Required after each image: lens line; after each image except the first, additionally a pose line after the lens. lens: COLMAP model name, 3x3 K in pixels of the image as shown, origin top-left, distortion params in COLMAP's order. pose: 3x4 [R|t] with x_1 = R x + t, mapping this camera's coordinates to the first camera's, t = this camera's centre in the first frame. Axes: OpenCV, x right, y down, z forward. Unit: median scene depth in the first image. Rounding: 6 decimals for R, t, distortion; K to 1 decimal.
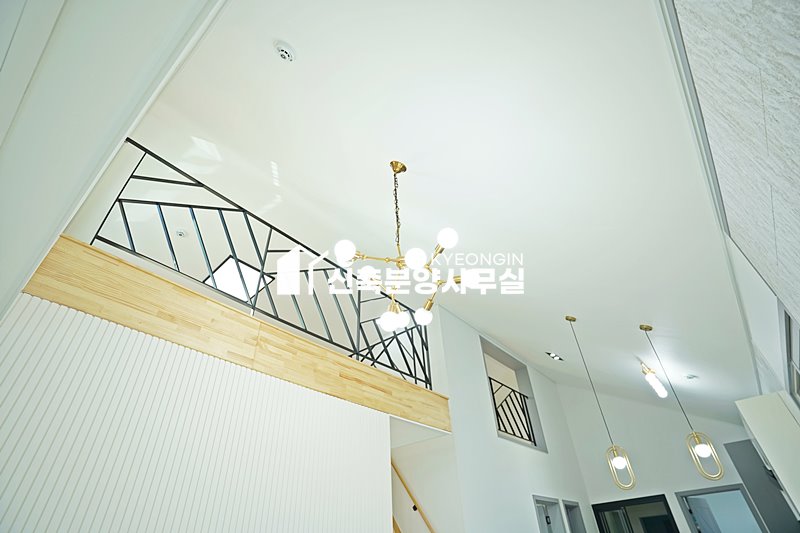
lens RADIAL K [[395.4, 0, 398.9], [0, 395.4, 267.7], [0, 0, 1]] dist [-0.091852, 0.044653]
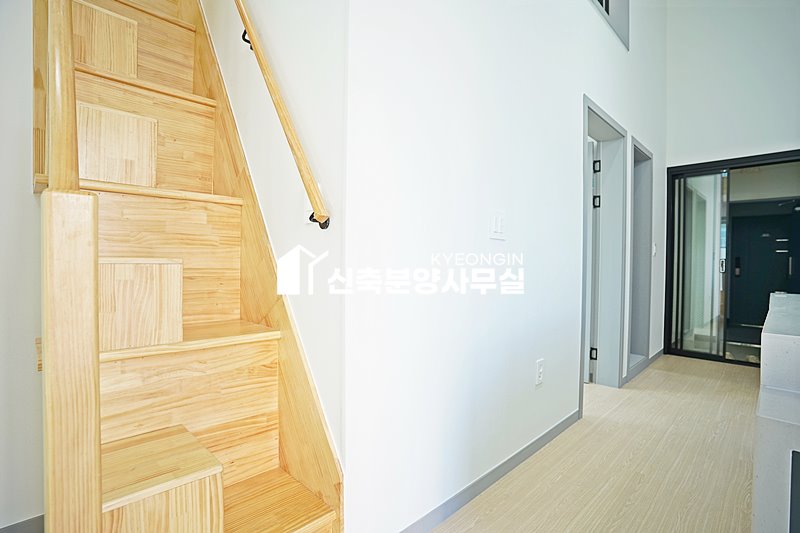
lens RADIAL K [[395.4, 0, 398.9], [0, 395.4, 267.7], [0, 0, 1]] dist [-0.091852, 0.044653]
pose [[0.994303, 0.059886, -0.088178, 0.160294], [0.010213, 0.769920, 0.638059, 0.403538], [0.106101, -0.635324, 0.764922, 0.435165]]
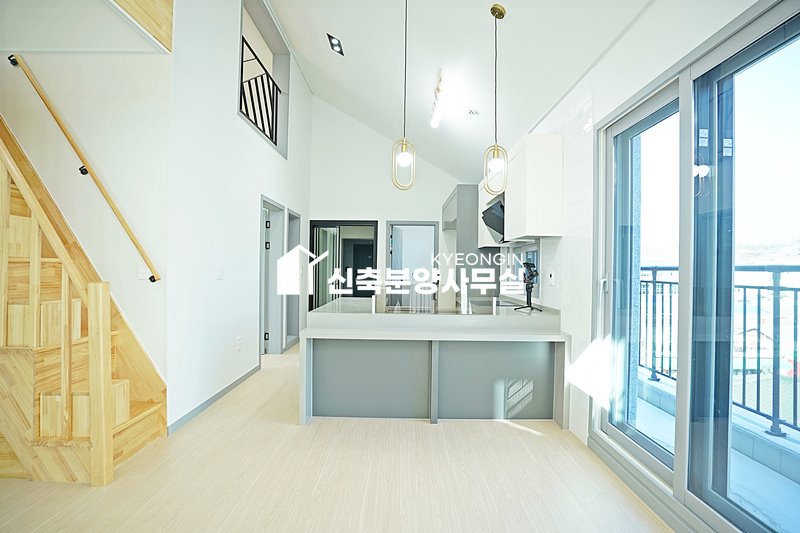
lens RADIAL K [[395.4, 0, 398.9], [0, 395.4, 267.7], [0, 0, 1]] dist [-0.091852, 0.044653]
pose [[0.767060, 0.058862, 0.638870, 0.037000], [-0.437688, 0.776085, 0.454006, 0.172247], [-0.469094, -0.627875, 0.621066, 0.193091]]
